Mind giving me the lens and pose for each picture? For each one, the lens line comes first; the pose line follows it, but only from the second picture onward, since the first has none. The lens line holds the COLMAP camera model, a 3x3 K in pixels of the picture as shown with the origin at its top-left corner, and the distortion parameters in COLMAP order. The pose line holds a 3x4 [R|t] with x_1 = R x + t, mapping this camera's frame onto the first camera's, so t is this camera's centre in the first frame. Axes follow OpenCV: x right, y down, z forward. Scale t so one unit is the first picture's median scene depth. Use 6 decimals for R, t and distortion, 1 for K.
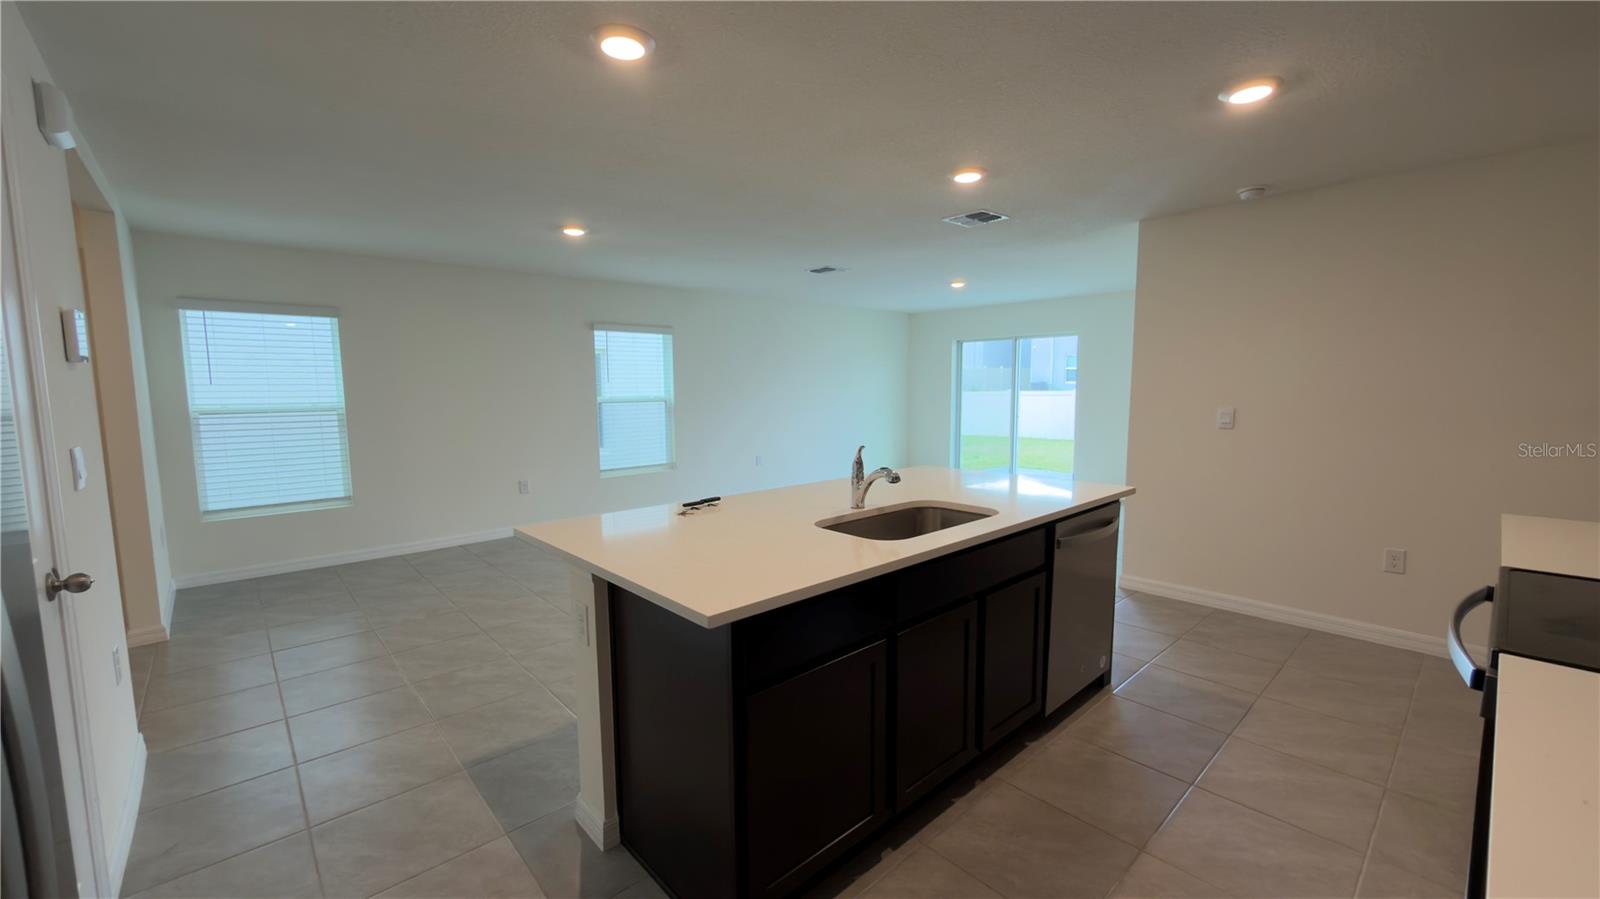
lens RADIAL K [[637.8, 0, 807.7], [0, 637.8, 446.6], [0, 0, 1]] dist [0.004635, 0.000243]
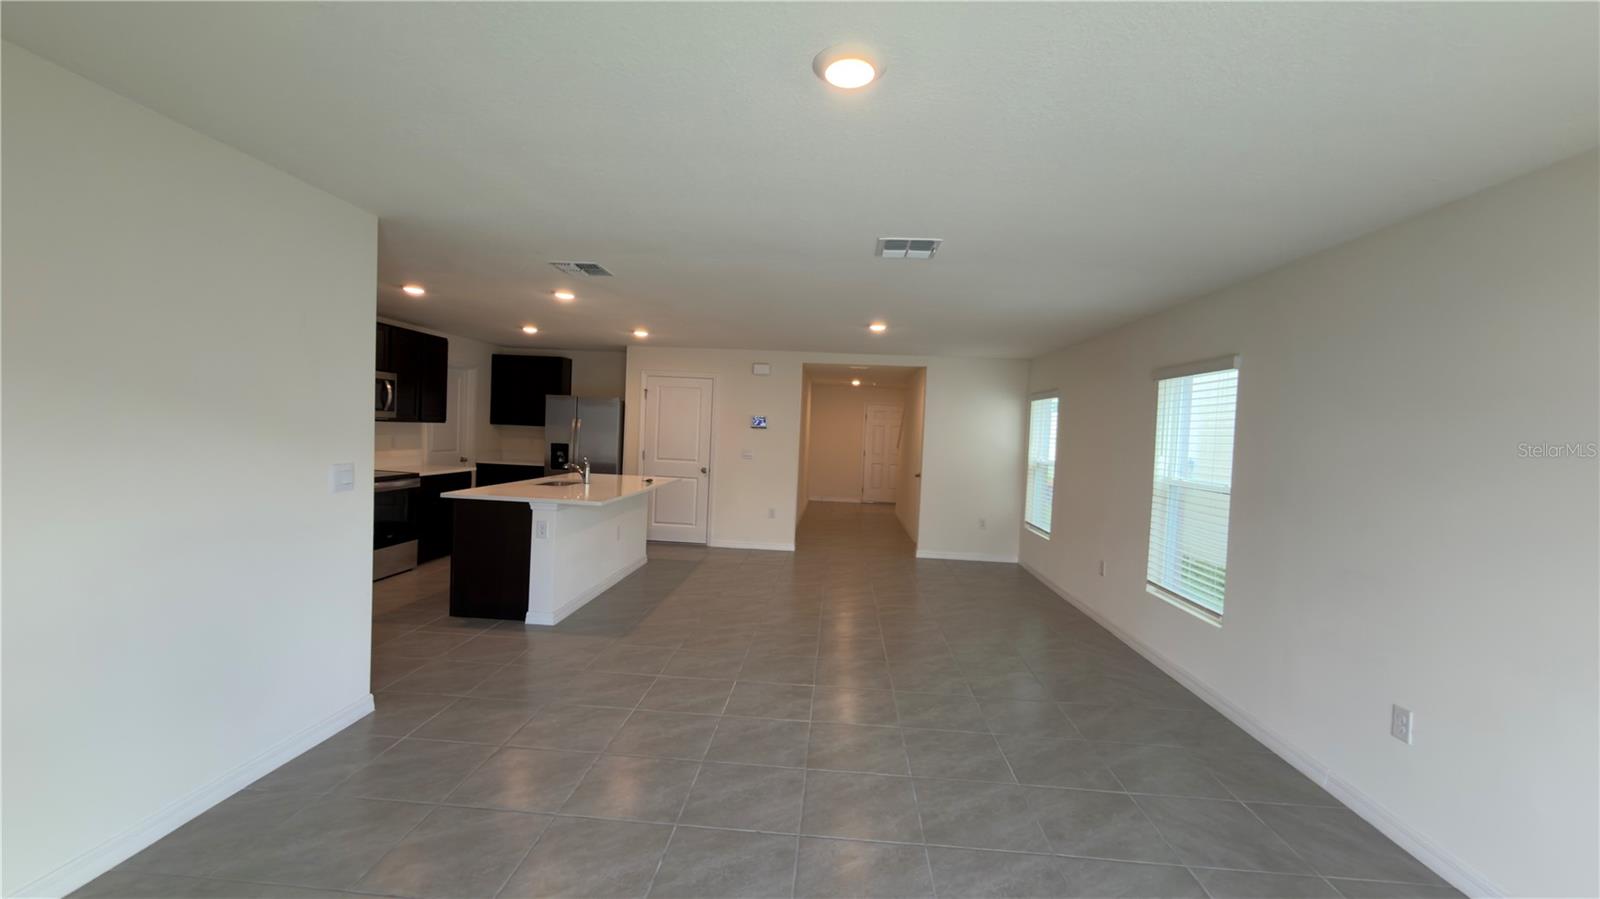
lens RADIAL K [[637.8, 0, 797.3], [0, 637.8, 446.0], [0, 0, 1]] dist [0.004635, 0.000243]
pose [[-0.724266, -0.004741, -0.689504, 0.433510], [-0.104568, 0.989166, 0.103038, -0.139686], [0.681545, 0.146727, -0.716915, 1.221063]]
